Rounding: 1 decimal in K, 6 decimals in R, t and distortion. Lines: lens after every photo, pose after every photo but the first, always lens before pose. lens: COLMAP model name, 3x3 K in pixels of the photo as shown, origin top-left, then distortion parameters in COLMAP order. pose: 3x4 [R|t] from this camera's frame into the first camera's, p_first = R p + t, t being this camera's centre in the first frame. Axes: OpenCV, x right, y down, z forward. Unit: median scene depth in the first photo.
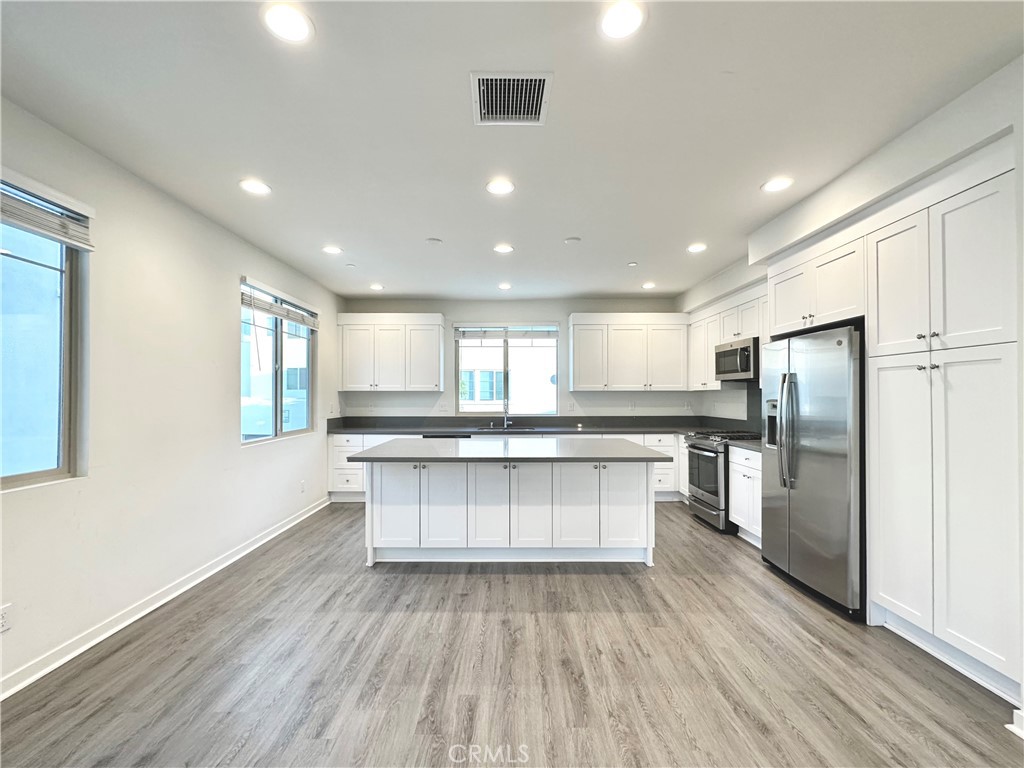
lens RADIAL K [[434.0, 0, 509.6], [0, 434.0, 389.8], [0, 0, 1]] dist [-0.002456, -0.000062]
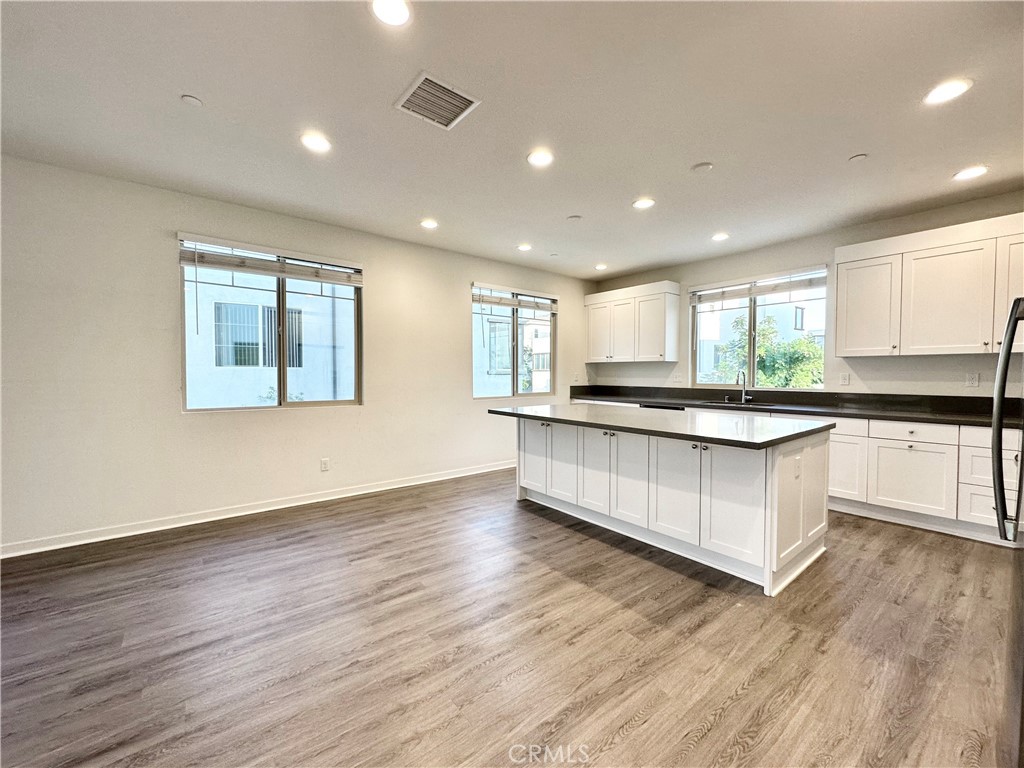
lens RADIAL K [[414.5, 0, 513.8], [0, 414.5, 383.6], [0, 0, 1]] dist [-0.001363, 0.000134]
pose [[0.619926, 0.021733, -0.784359, 0.586198], [0.009067, 0.999351, 0.034856, 0.029235], [0.784608, -0.028720, 0.619327, 0.253661]]
